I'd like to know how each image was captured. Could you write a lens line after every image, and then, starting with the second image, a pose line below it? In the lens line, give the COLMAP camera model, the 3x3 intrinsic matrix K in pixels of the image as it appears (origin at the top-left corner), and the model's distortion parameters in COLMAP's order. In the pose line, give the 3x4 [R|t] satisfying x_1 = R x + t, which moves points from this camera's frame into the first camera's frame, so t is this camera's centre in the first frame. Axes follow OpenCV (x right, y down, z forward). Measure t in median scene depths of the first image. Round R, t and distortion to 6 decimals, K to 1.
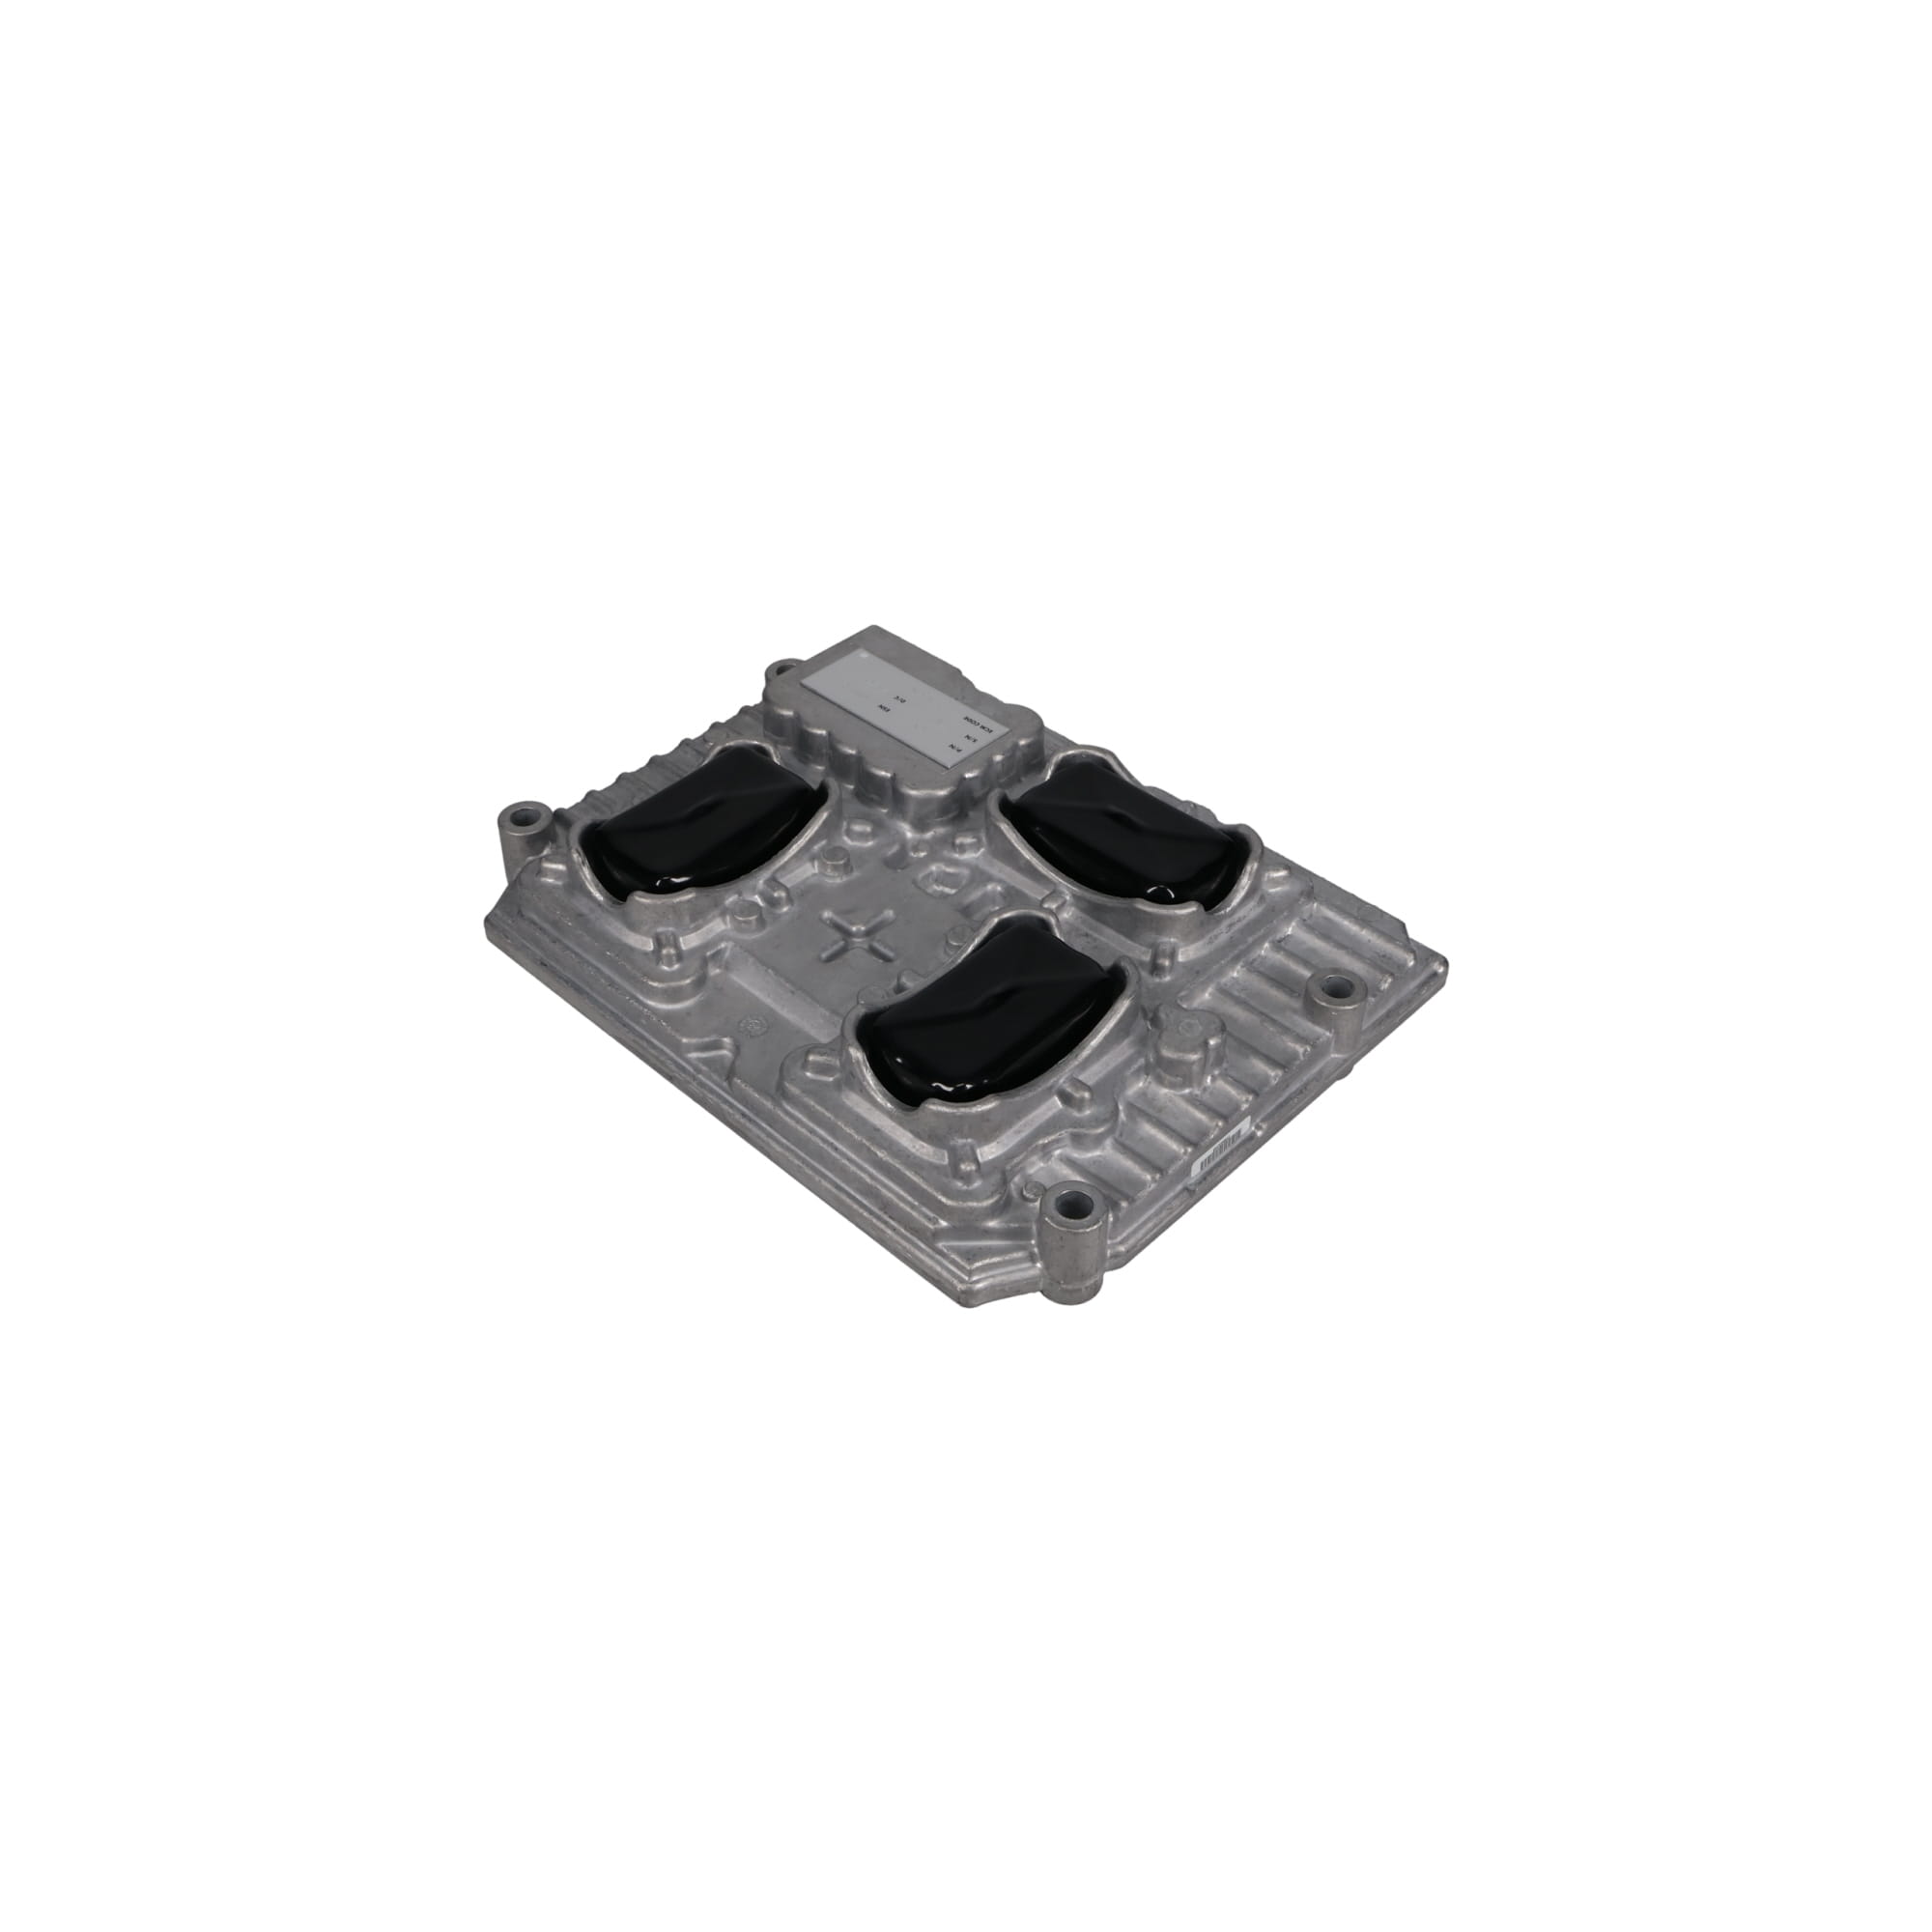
lens RADIAL K [[1990.6, 0, 968.4], [0, 1990.6, 919.7], [0, 0, 1]] dist [-0.097378, 0.000577]
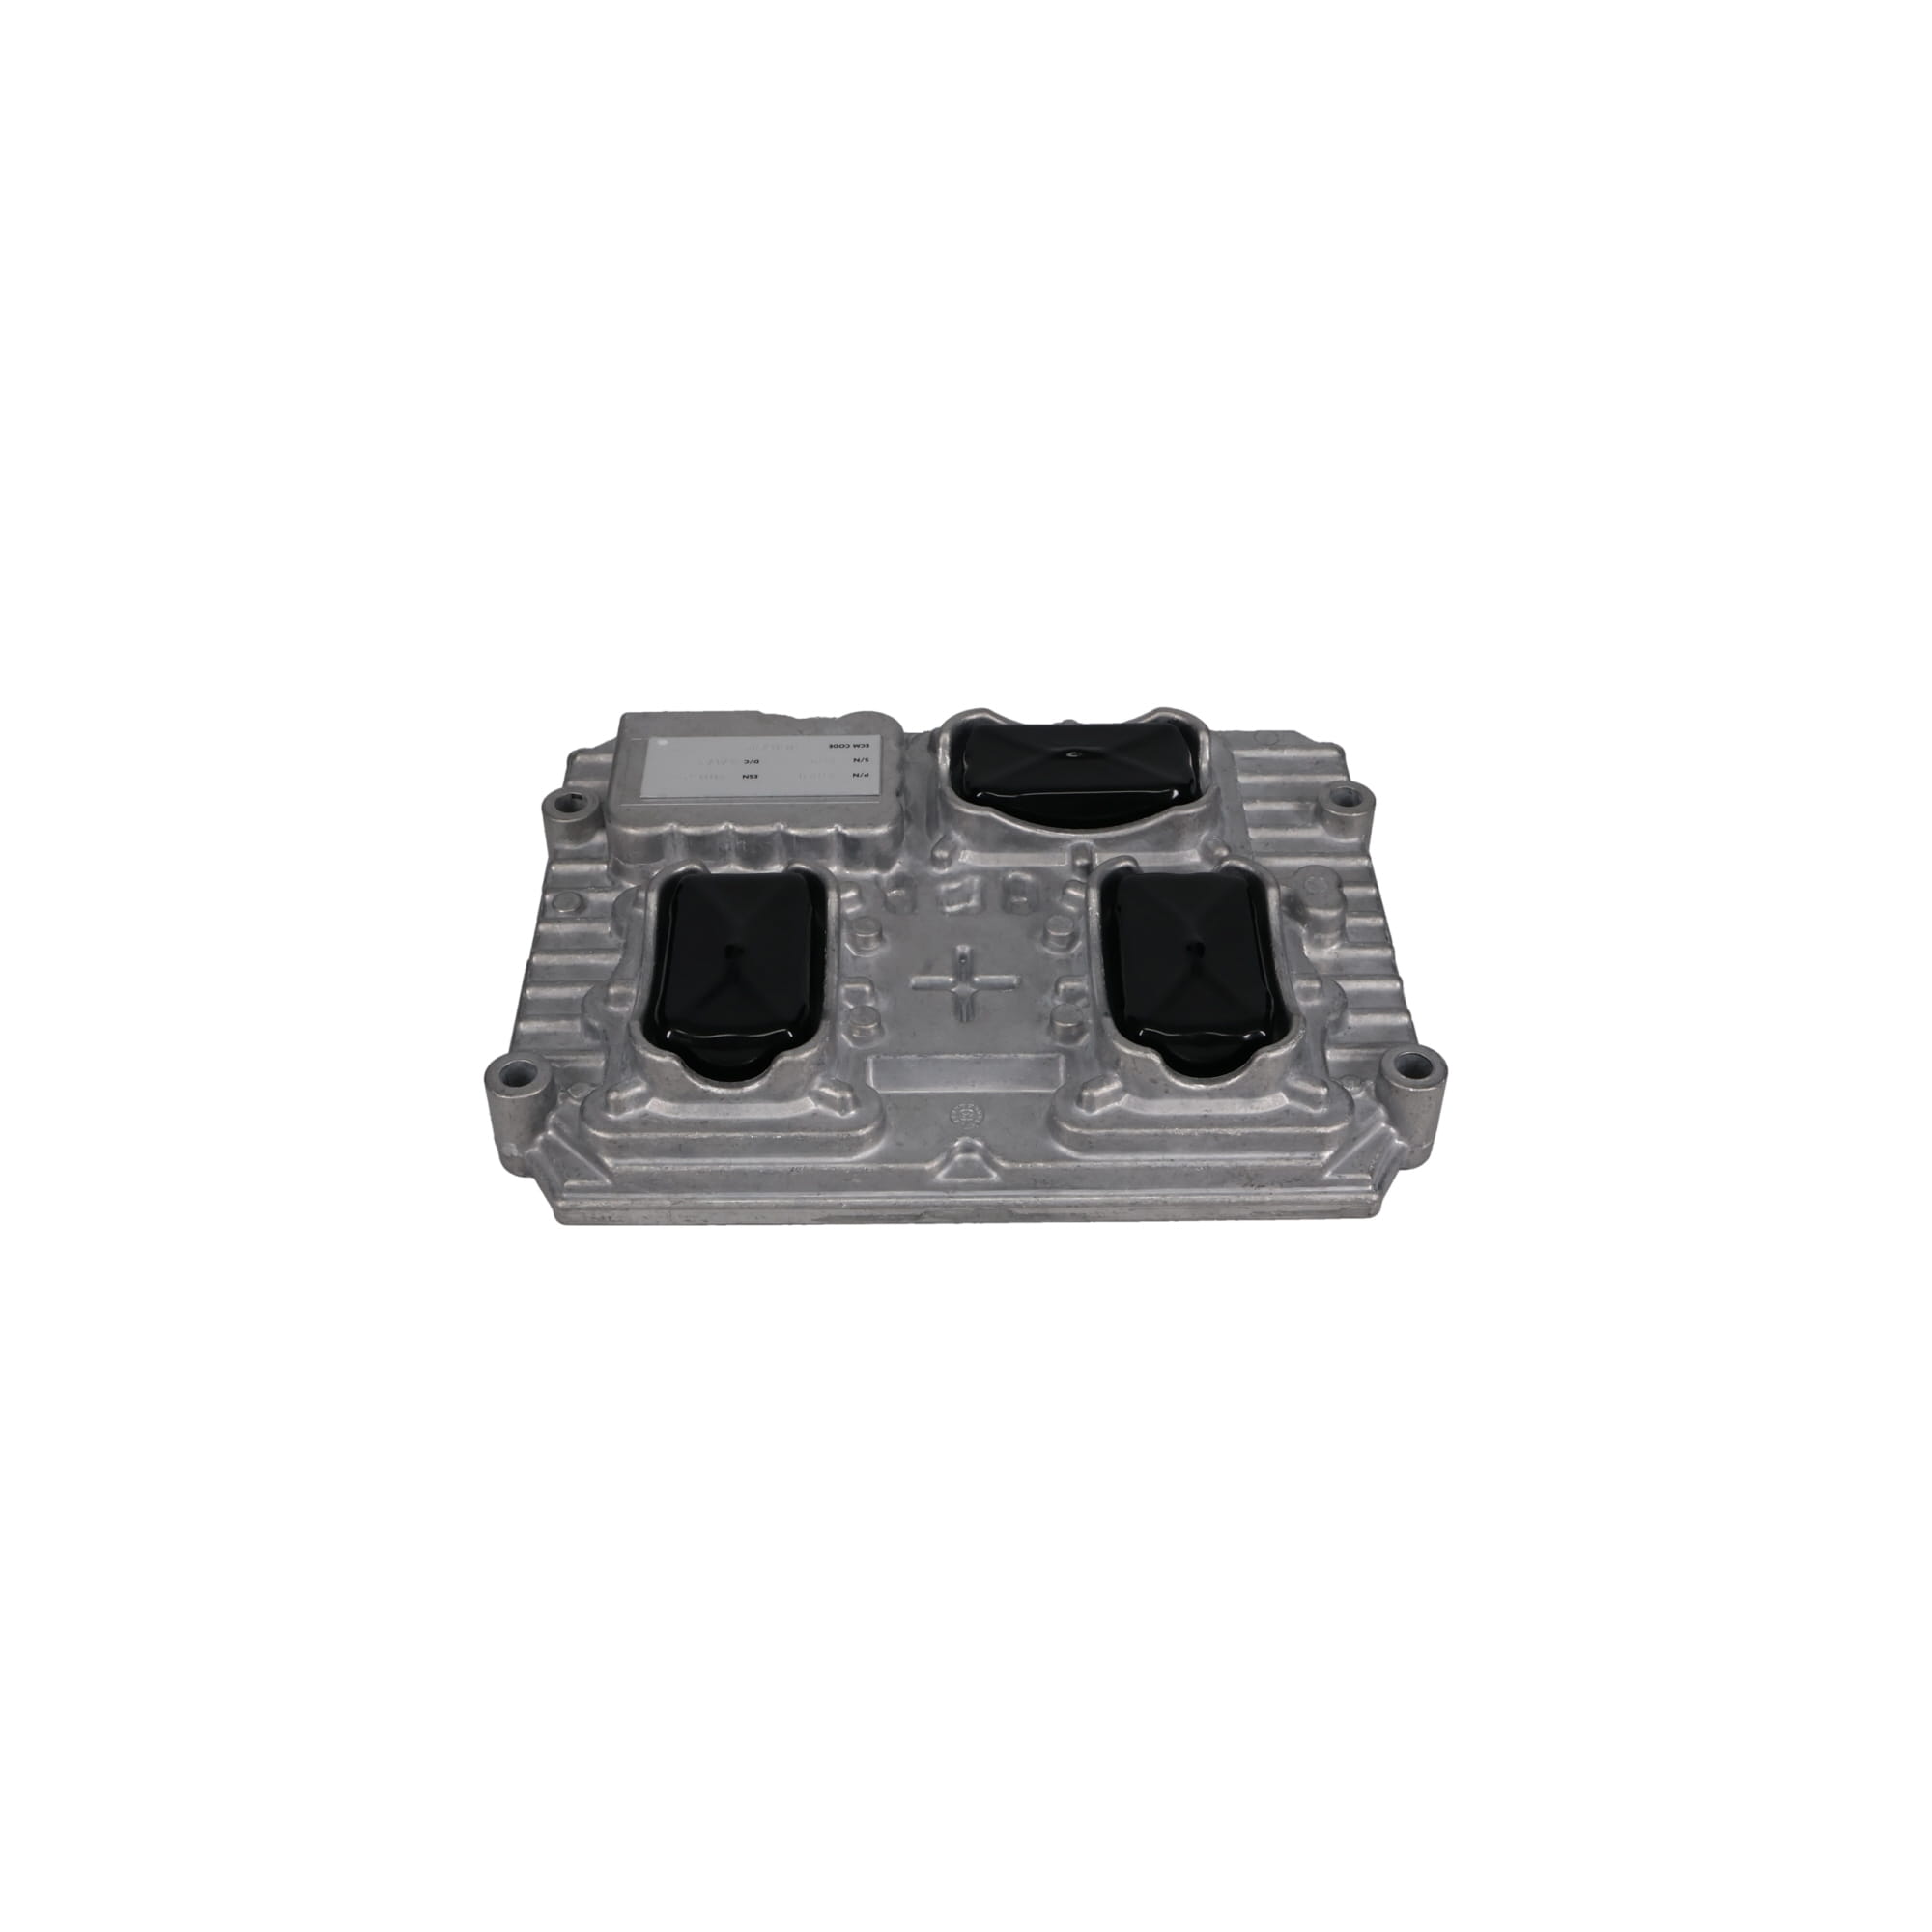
lens RADIAL K [[2009.5, 0, 966.0], [0, 2009.5, 966.0], [0, 0, 1]] dist [-0.125629, -0.001485]
pose [[0.699623, -0.469640, 0.538485, -0.535435], [0.460099, 0.872711, 0.163354, -0.145110], [-0.546659, 0.133470, 0.826649, 0.239954]]
